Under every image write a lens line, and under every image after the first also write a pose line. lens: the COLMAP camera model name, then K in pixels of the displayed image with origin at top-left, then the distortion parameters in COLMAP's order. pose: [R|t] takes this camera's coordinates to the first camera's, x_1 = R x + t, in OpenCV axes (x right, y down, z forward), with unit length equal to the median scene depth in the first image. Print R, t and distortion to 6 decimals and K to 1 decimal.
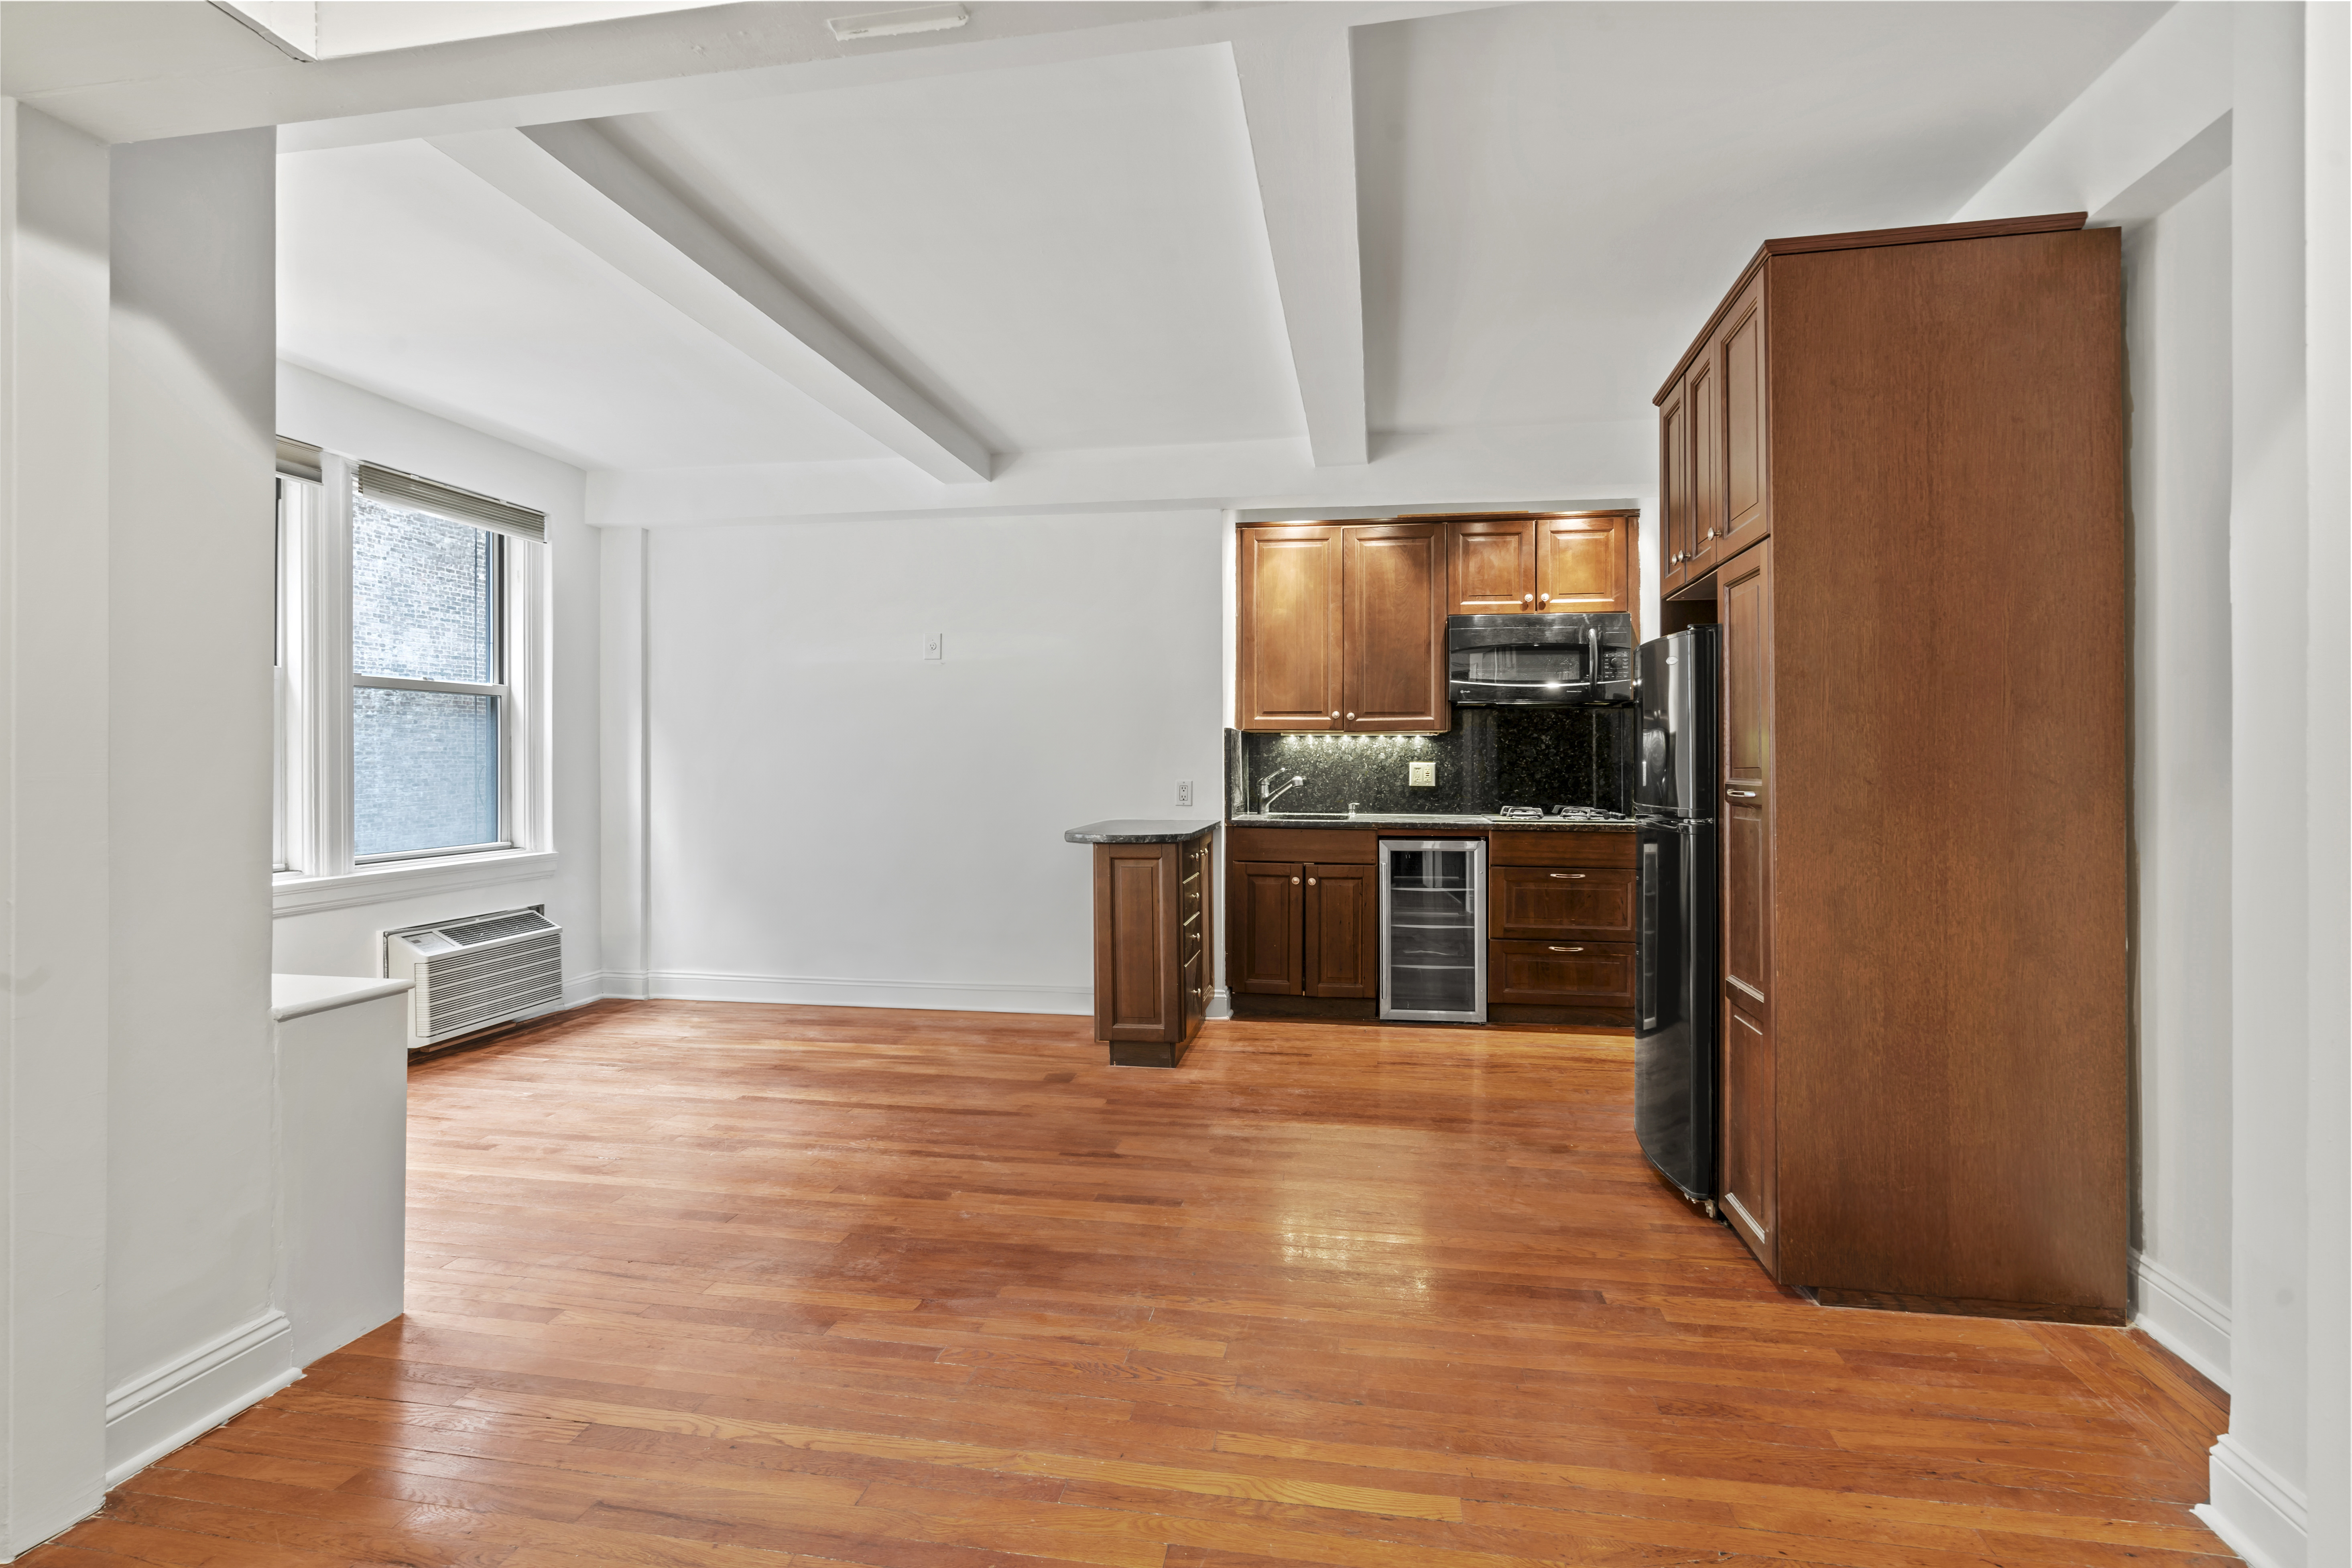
lens RADIAL K [[1088.7, 0, 1243.7], [0, 1088.7, 760.7], [0, 0, 1]] dist [-0.001230, 0.000035]
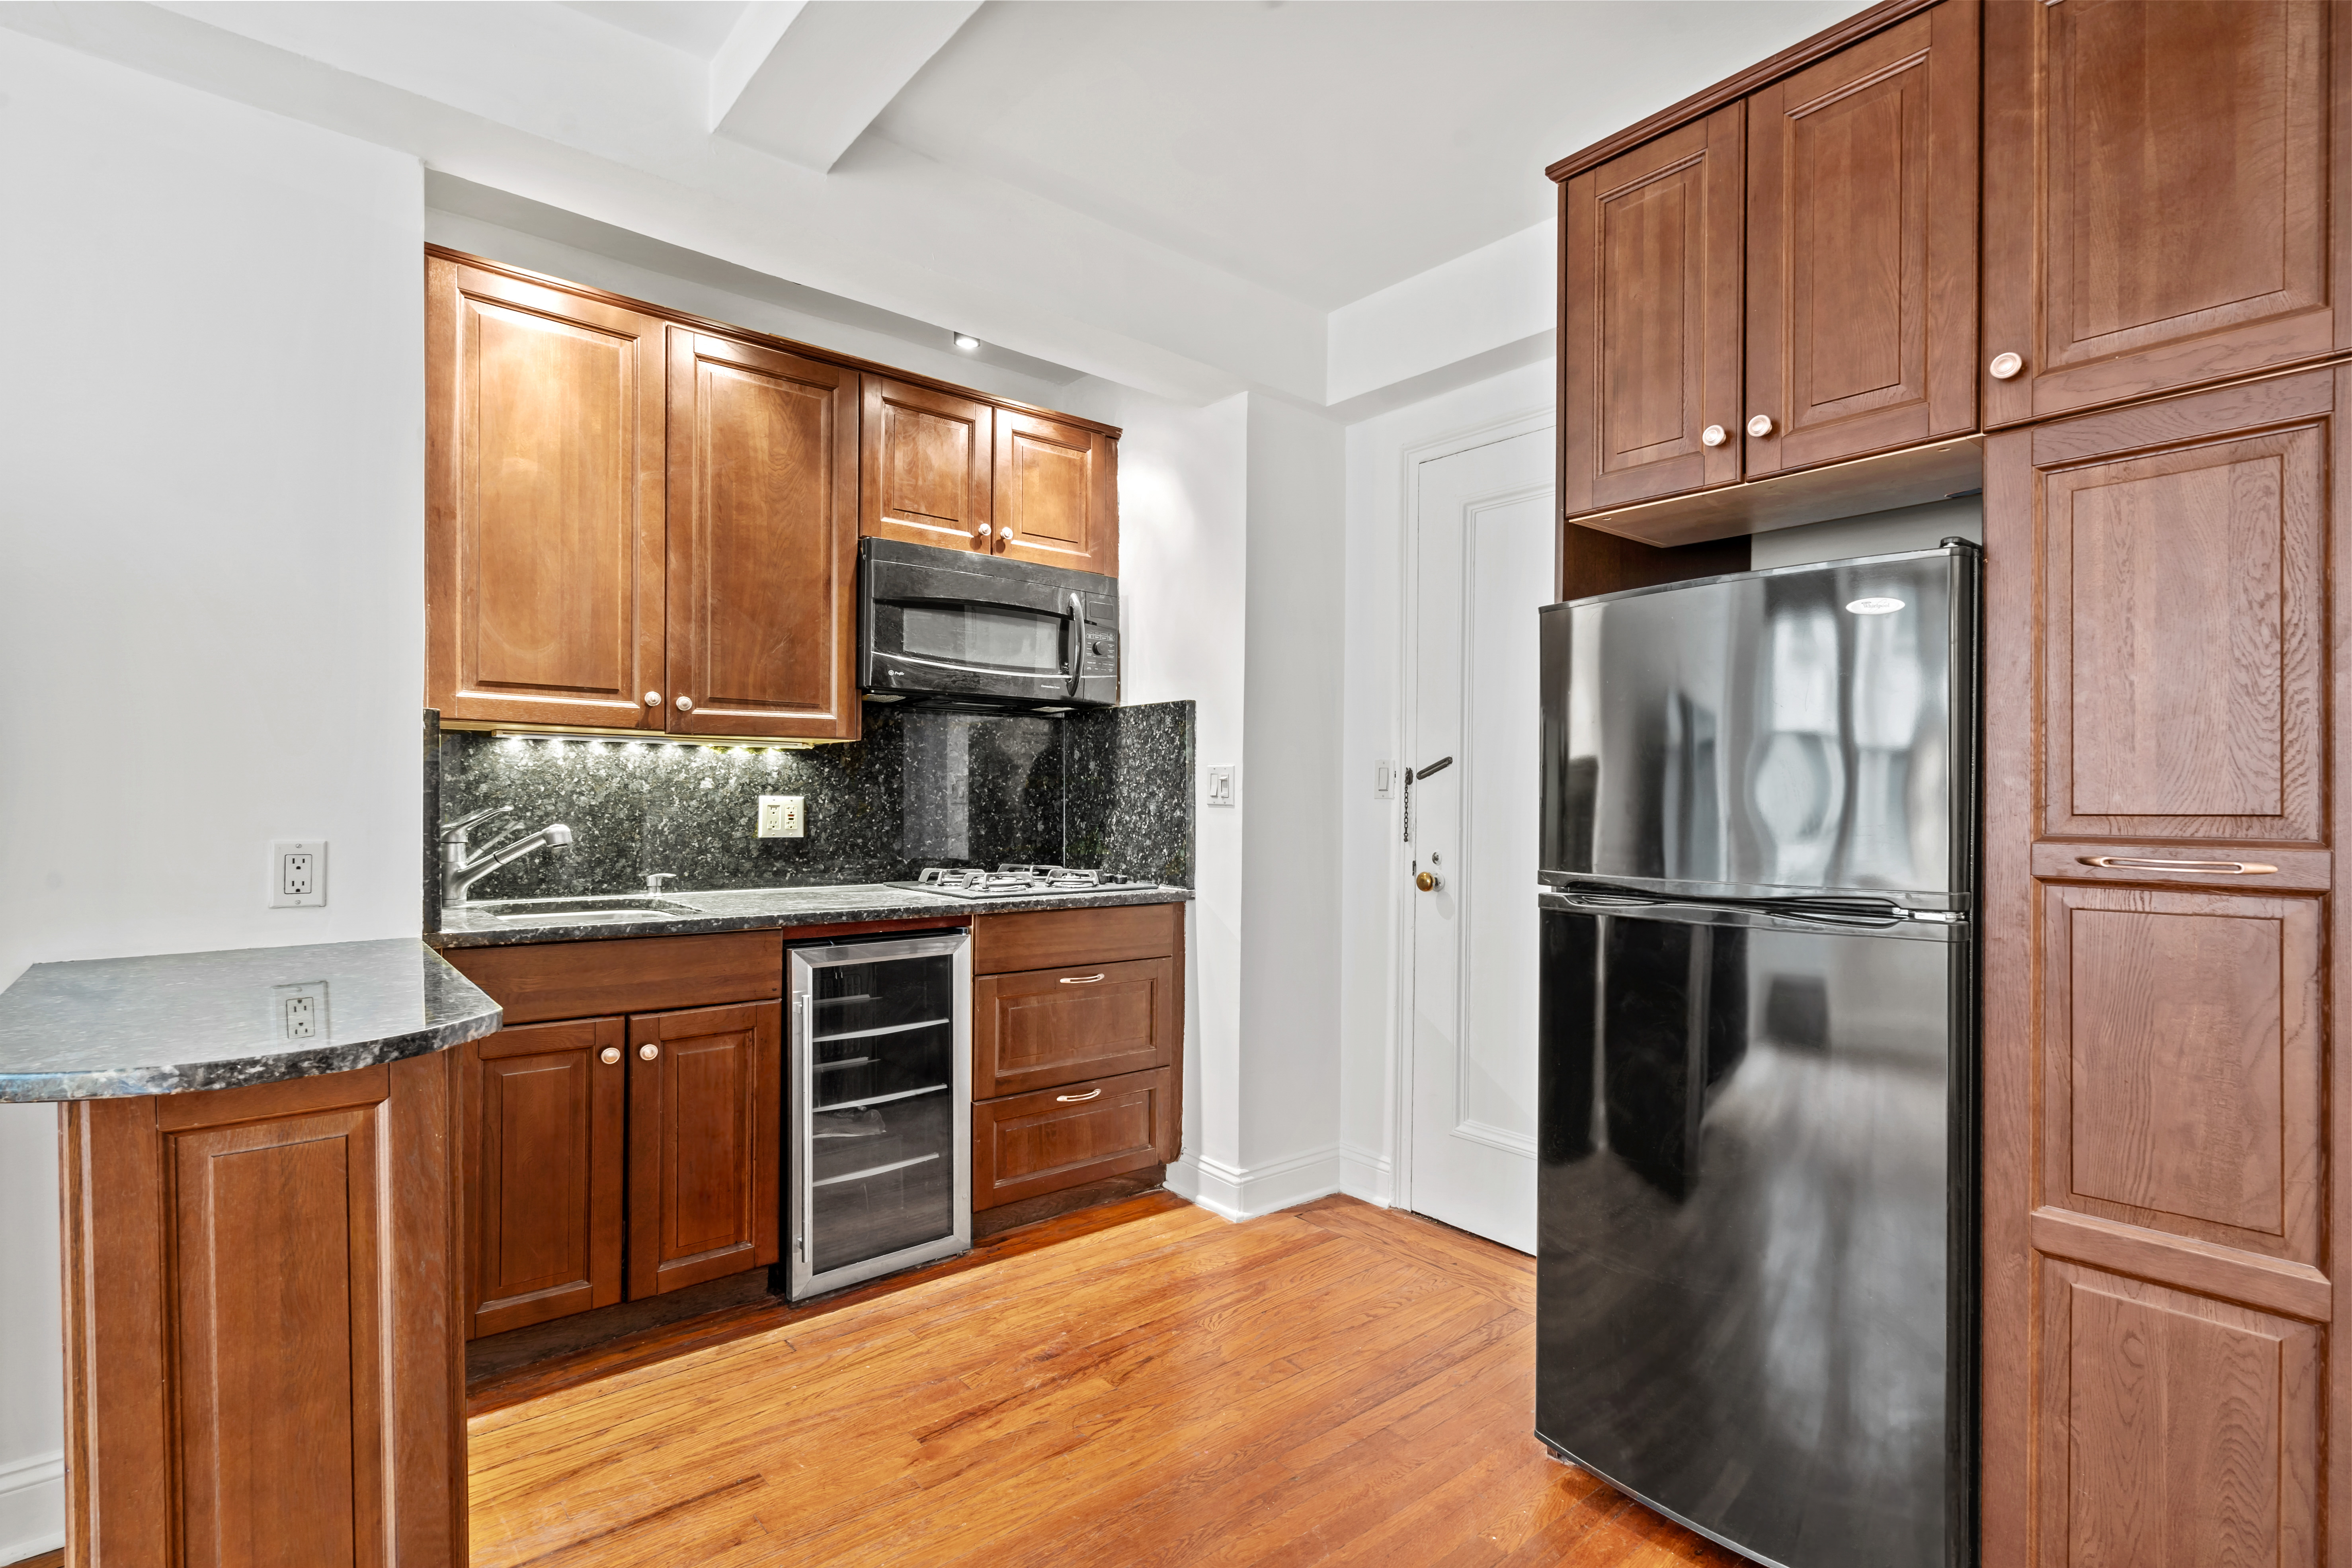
lens RADIAL K [[1117.6, 0, 1177.1], [0, 1117.6, 800.9], [0, 0, 1]] dist [0.015201, 0.000447]
pose [[0.685633, 0.001587, 0.727946, -0.131182], [-0.007328, 0.999962, 0.004722, 0.000087], [-0.727911, -0.008572, 0.685618, 0.509419]]
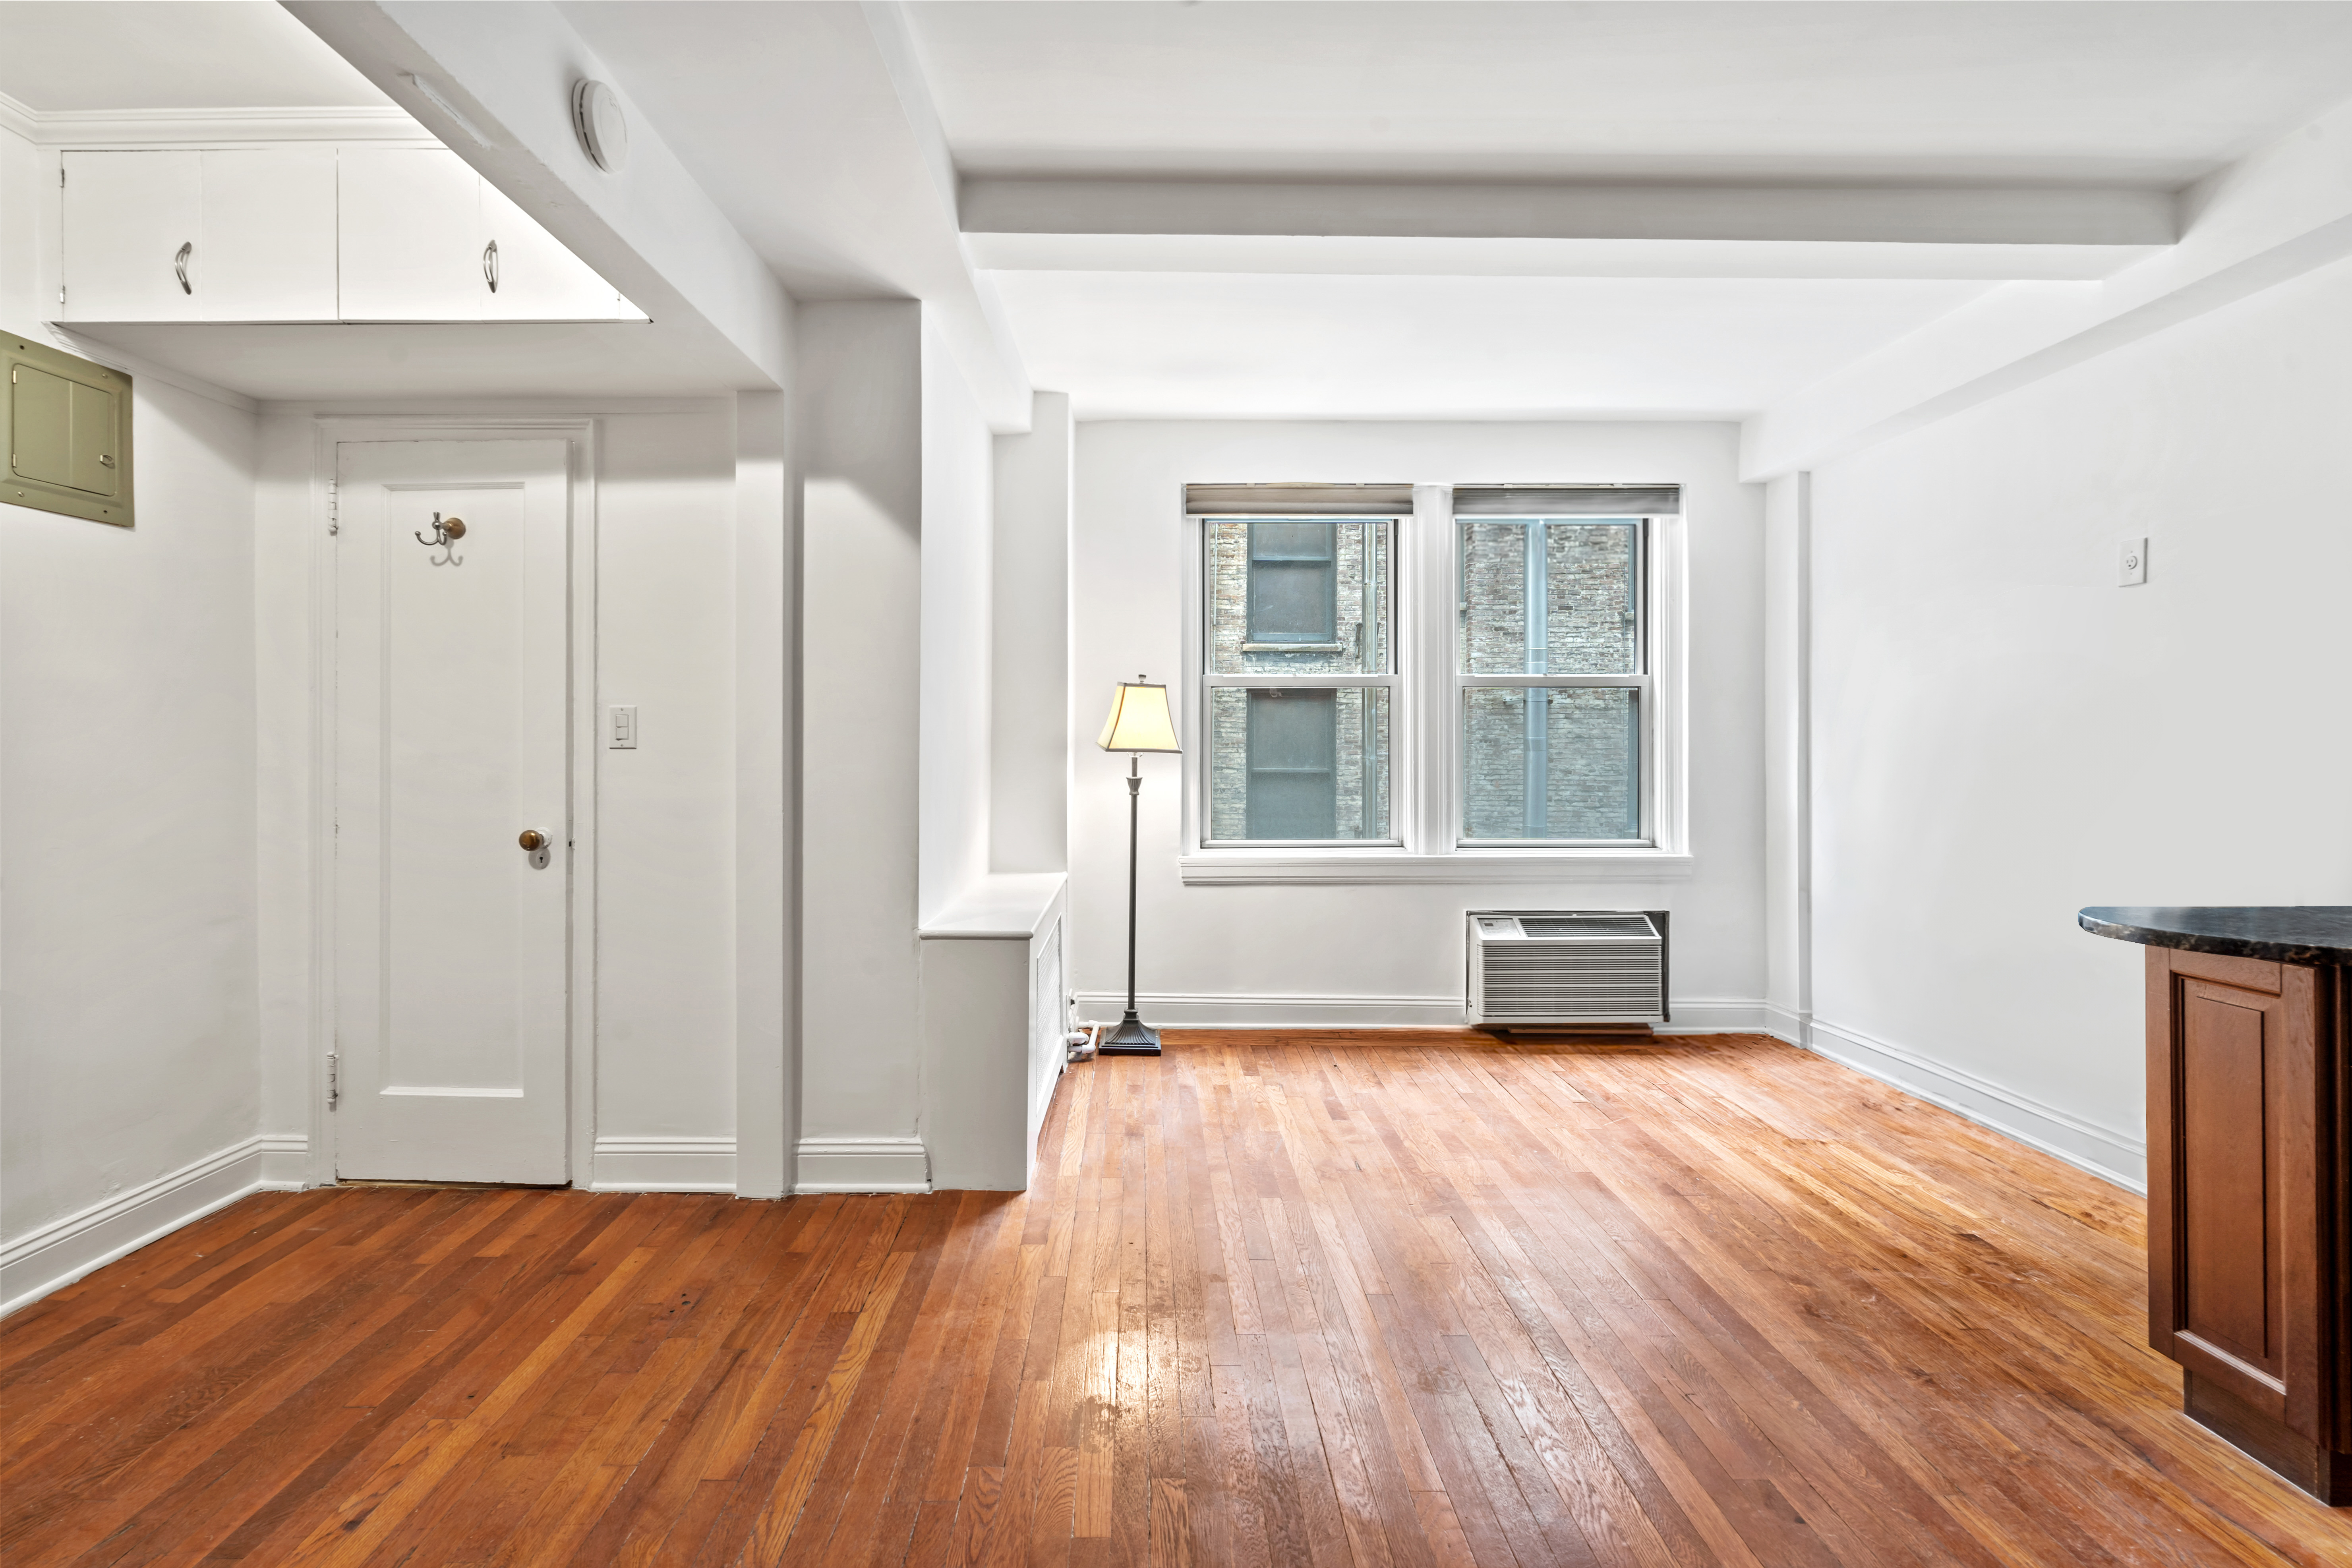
lens RADIAL K [[1180.6, 0, 1167.9], [0, 1180.6, 746.7], [0, 0, 1]] dist [-0.003569, 0.000336]
pose [[0.149520, 0.002169, -0.988756, 0.266880], [-0.003893, 0.999991, 0.001605, -0.006735], [0.988751, 0.003609, 0.149527, 0.413831]]
